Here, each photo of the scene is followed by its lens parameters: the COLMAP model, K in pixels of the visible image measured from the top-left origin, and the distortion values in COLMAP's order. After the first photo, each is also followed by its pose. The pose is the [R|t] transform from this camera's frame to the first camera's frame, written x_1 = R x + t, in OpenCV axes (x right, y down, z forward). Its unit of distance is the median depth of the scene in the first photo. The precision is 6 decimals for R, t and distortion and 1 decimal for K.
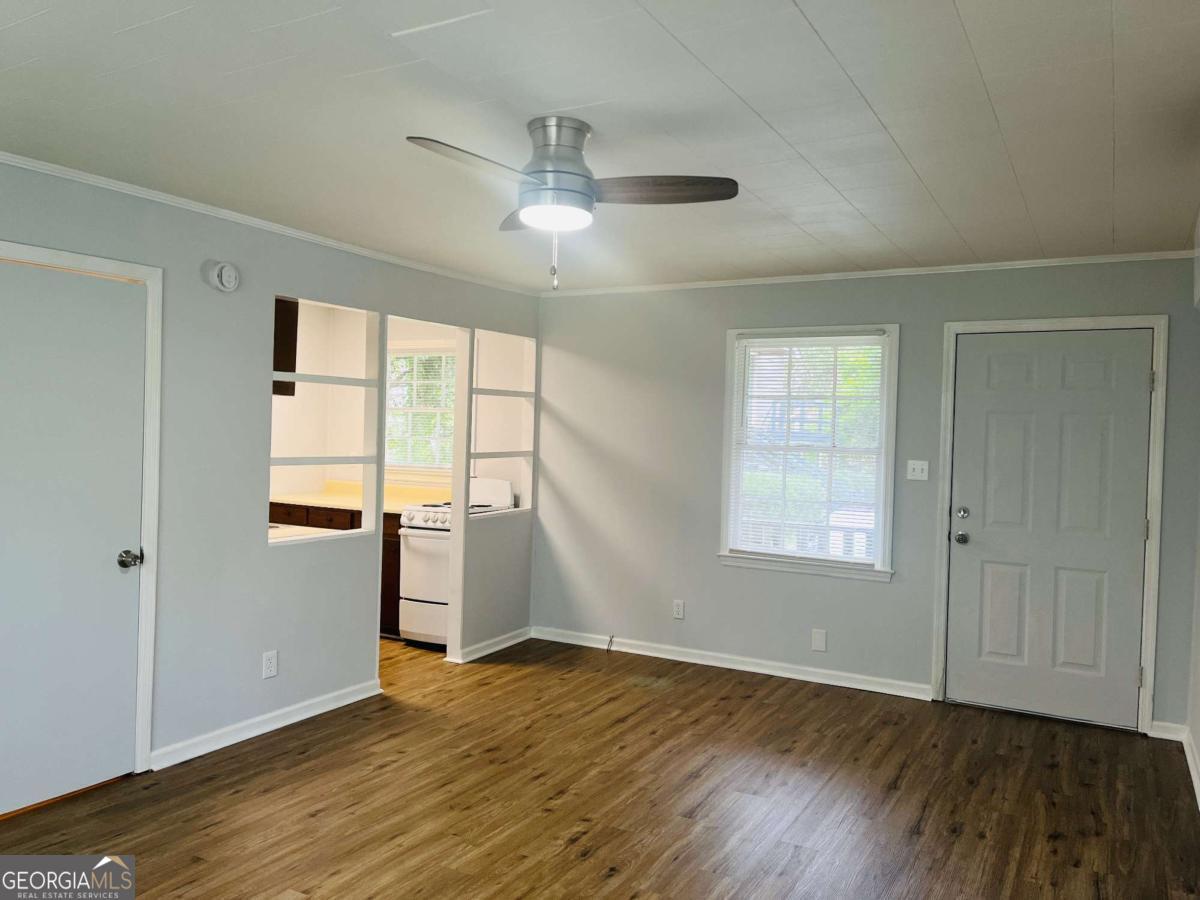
lens RADIAL K [[918.3, 0, 600.0], [0, 918.3, 450.0], [0, 0, 1]] dist [0.063044, -0.091356]
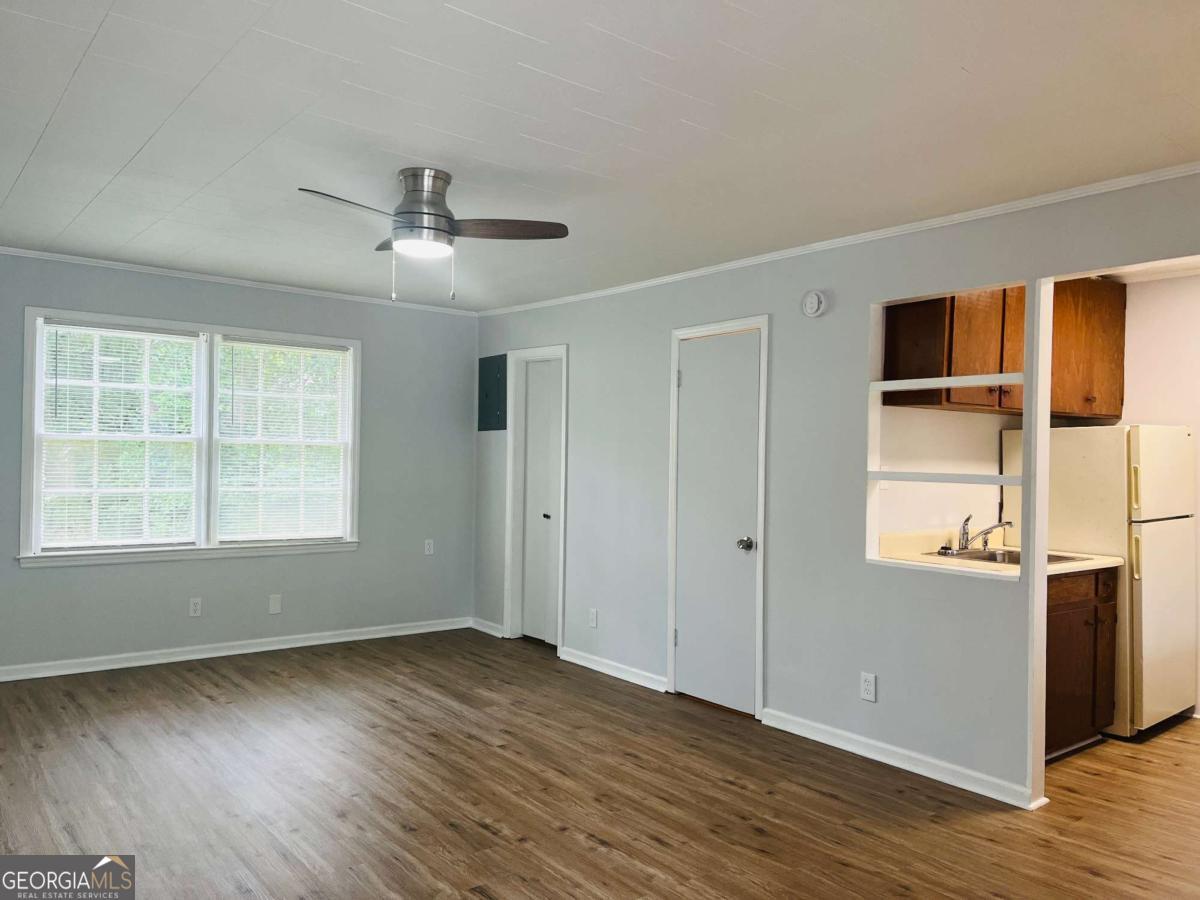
lens RADIAL K [[916.9, 0, 601.1], [0, 916.9, 457.7], [0, 0, 1]] dist [0.085714, -0.098988]
pose [[-0.387884, -0.031153, -0.921182, 0.695289], [-0.048514, 0.998733, -0.013348, 0.022442], [0.920431, 0.039513, -0.388904, 1.200166]]
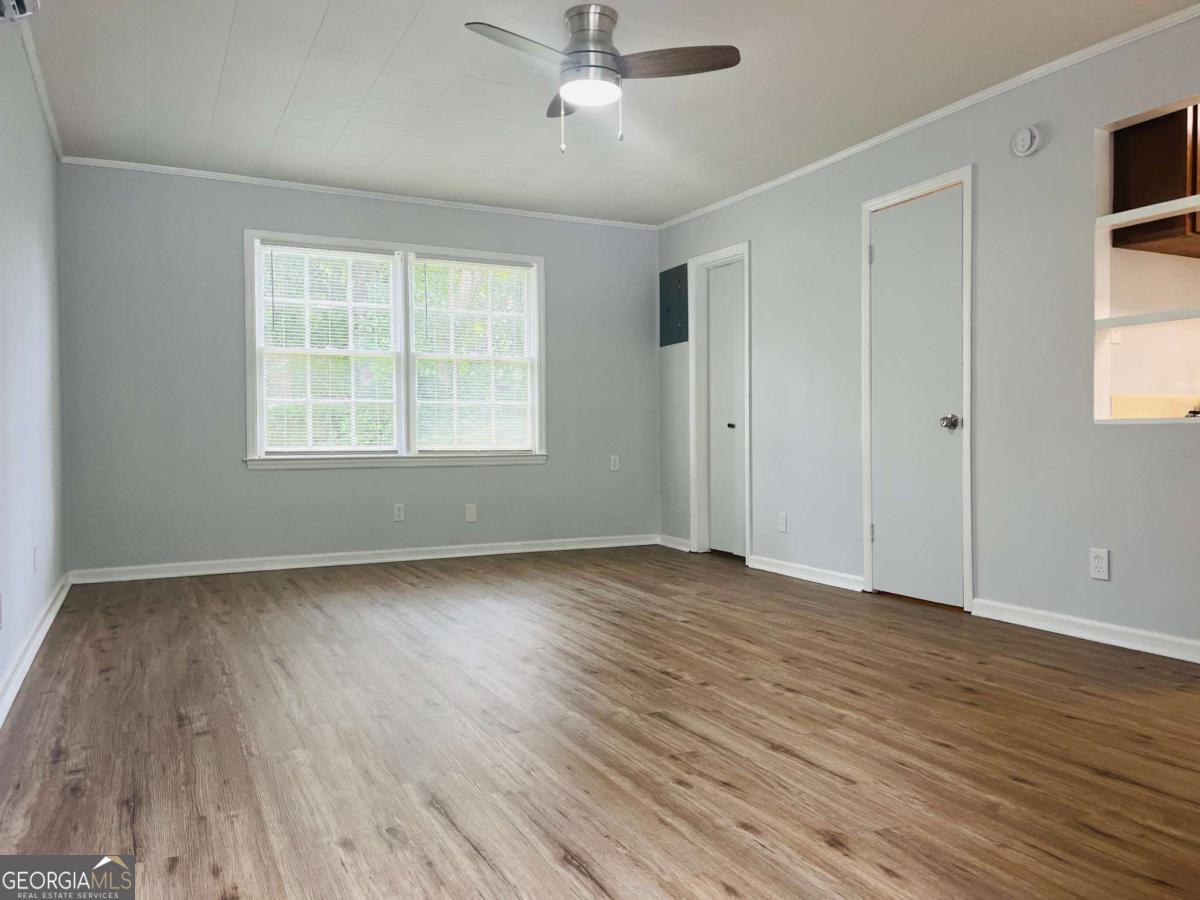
lens RADIAL K [[915.6, 0, 600.0], [0, 915.6, 450.0], [0, 0, 1]] dist [0.088755, -0.110786]
pose [[-0.573011, -0.010183, -0.819485, 0.654597], [-0.025834, 0.999650, 0.005642, 0.145403], [0.819141, 0.024403, -0.573074, 1.202678]]
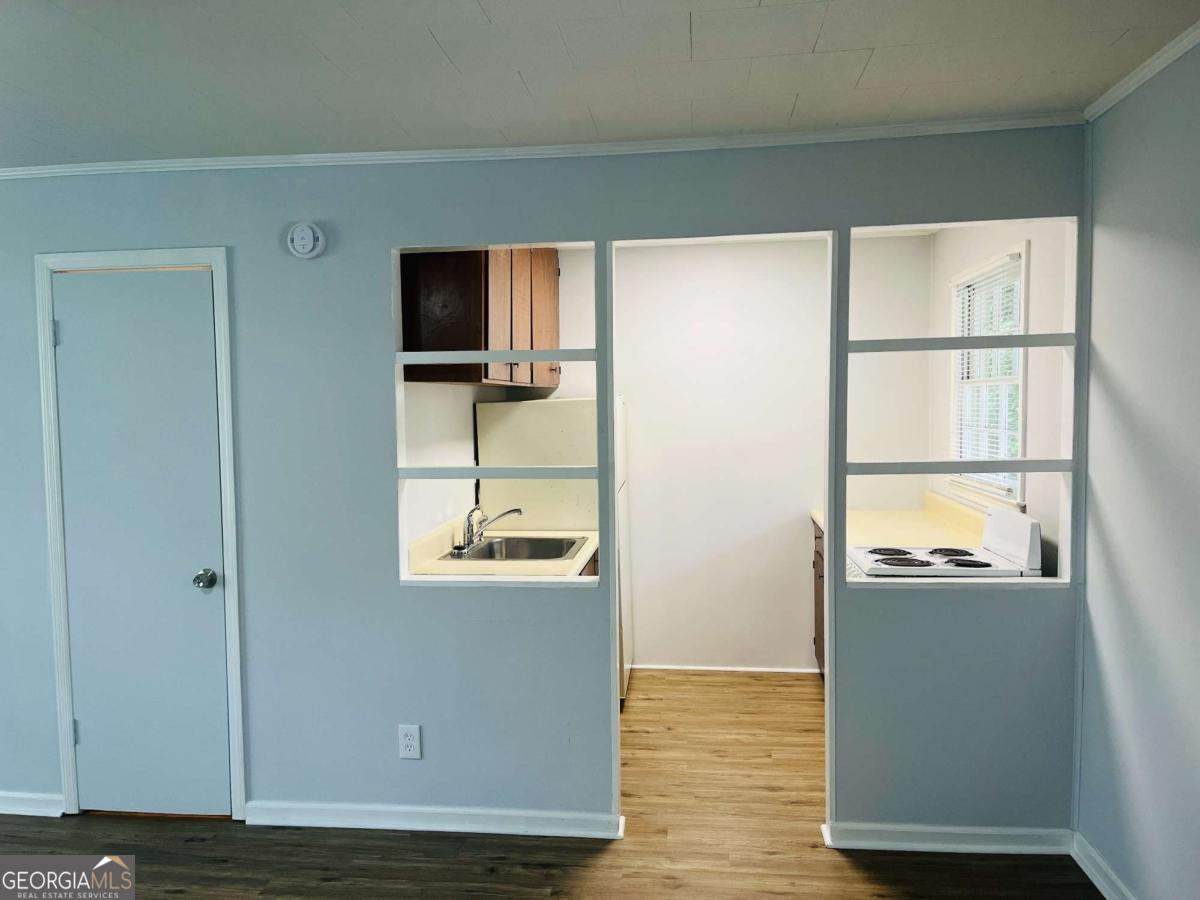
lens RADIAL K [[918.3, 0, 600.0], [0, 918.3, 450.0], [0, 0, 1]] dist [0.063044, -0.091356]
pose [[0.380022, 0.019570, -0.924770, 0.425633], [0.002217, 0.999754, 0.022067, -0.023997], [0.924975, -0.010436, 0.379885, 0.930062]]
